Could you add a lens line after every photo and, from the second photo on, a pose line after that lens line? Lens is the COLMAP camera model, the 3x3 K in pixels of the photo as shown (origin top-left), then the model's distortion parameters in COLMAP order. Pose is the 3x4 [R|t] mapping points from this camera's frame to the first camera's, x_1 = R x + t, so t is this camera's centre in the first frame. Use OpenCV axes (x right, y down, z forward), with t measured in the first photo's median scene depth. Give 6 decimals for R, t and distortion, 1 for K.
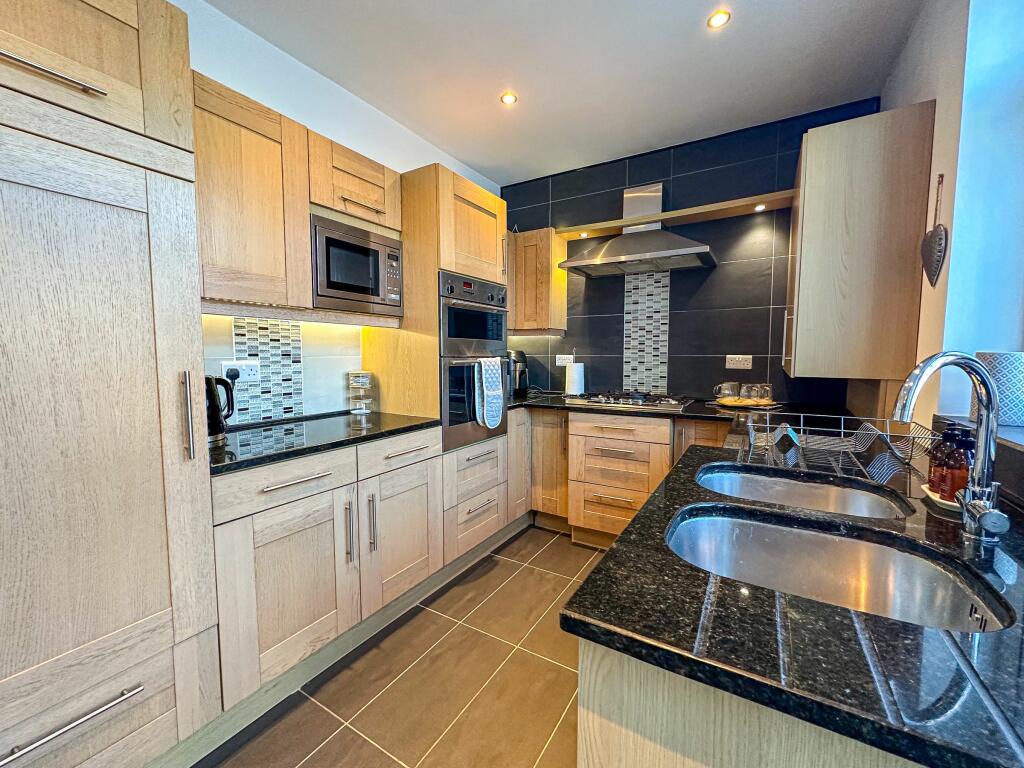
lens RADIAL K [[413.9, 0, 510.3], [0, 413.9, 384.3], [0, 0, 1]] dist [-0.003692, 0.000746]
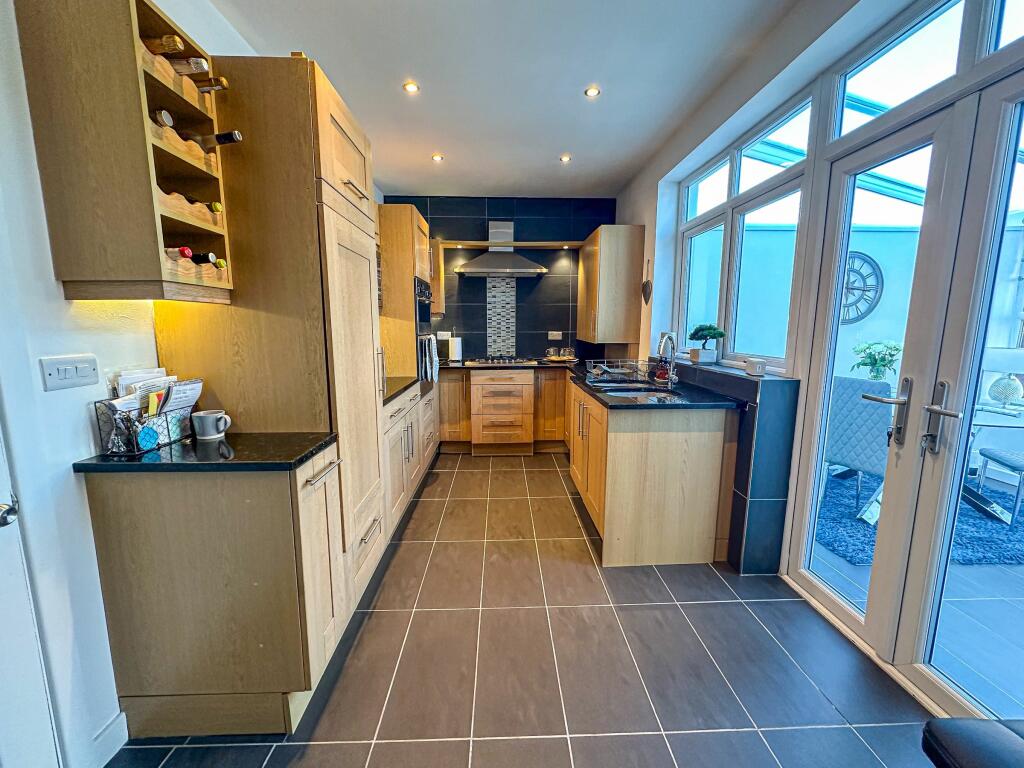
lens RADIAL K [[413.9, 0, 510.3], [0, 413.9, 384.3], [0, 0, 1]] dist [-0.003692, 0.000746]
pose [[0.839728, -0.077238, 0.537487, -0.532243], [0.040705, 0.996001, 0.079533, 0.003415], [-0.541480, -0.044908, 0.839513, -0.343160]]
